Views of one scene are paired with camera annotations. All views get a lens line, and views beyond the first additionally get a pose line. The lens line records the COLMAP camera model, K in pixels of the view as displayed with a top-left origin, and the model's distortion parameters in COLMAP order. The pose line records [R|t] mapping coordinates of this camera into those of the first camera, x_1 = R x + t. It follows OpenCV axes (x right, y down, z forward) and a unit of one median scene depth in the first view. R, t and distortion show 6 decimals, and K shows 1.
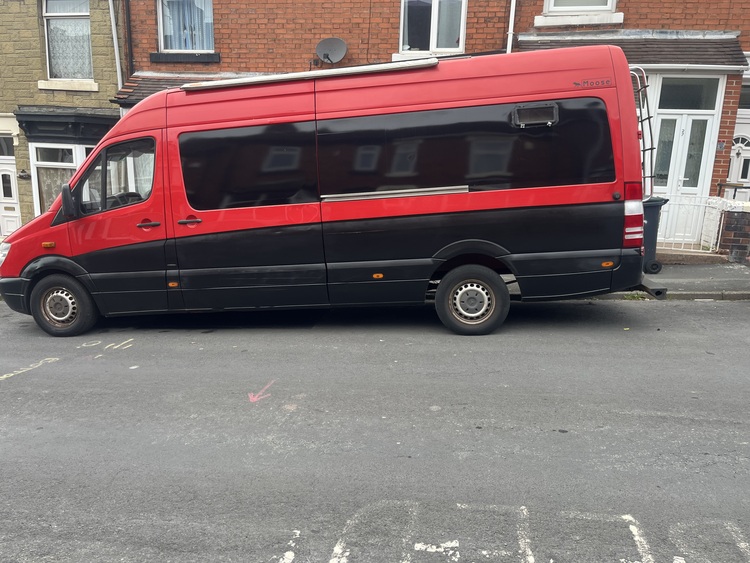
lens RADIAL K [[618.9, 0, 375.0], [0, 618.9, 281.5], [0, 0, 1]] dist [0.002724, 0.002055]
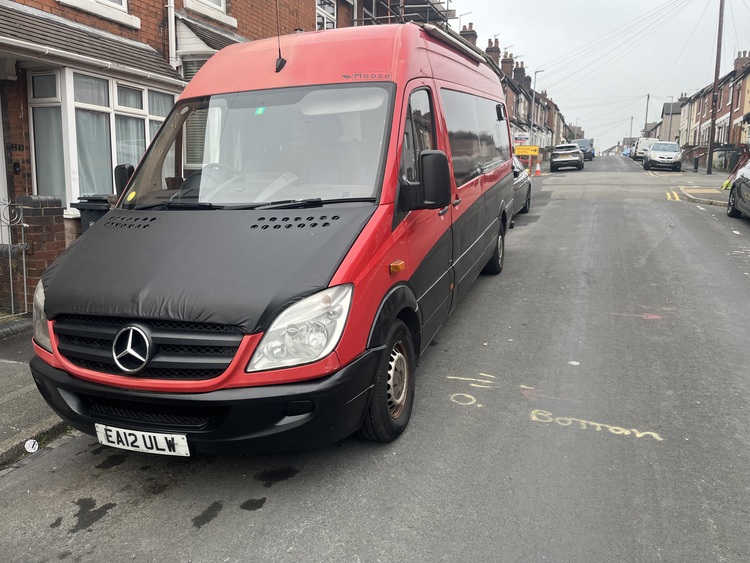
lens RADIAL K [[618.9, 0, 375.0], [0, 618.9, 281.5], [0, 0, 1]] dist [0.002724, 0.002055]
pose [[0.146396, -0.181069, 0.972513, -1.109354], [0.207155, 0.966919, 0.148843, -0.137913], [-0.967293, 0.179671, 0.179062, 0.978400]]
